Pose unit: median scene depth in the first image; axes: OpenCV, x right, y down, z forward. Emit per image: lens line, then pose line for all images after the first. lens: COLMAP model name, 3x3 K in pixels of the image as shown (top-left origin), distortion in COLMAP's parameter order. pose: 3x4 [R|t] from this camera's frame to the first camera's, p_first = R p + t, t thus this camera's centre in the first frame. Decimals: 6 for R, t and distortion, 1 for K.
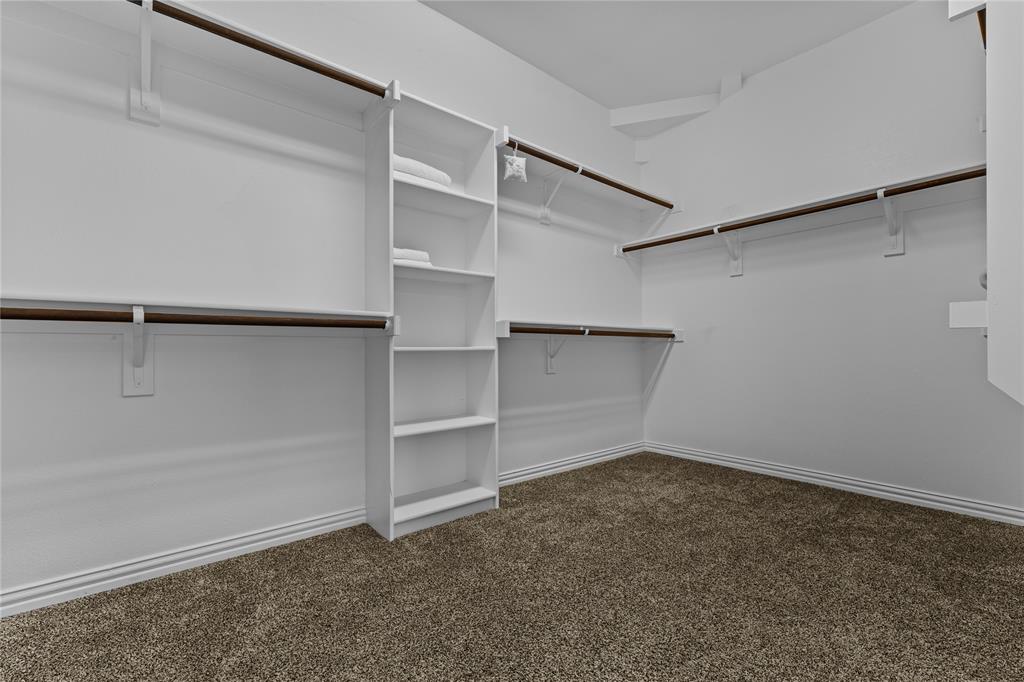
lens RADIAL K [[436.8, 0, 512.7], [0, 436.8, 345.8], [0, 0, 1]] dist [0.008365, 0.000260]
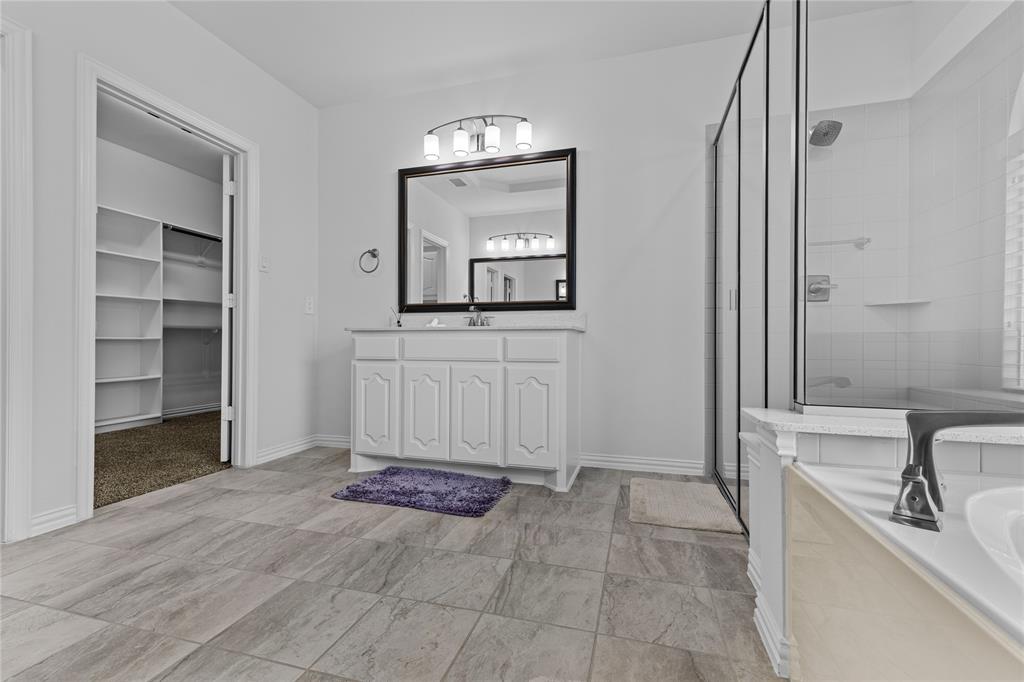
lens RADIAL K [[436.8, 0, 514.6], [0, 436.8, 342.4], [0, 0, 1]] dist [0.008365, 0.000260]
pose [[0.825749, 0.002261, 0.564034, 0.138582], [-0.007966, 0.999939, 0.007653, -0.004207], [-0.563982, -0.010812, 0.825716, -1.308528]]
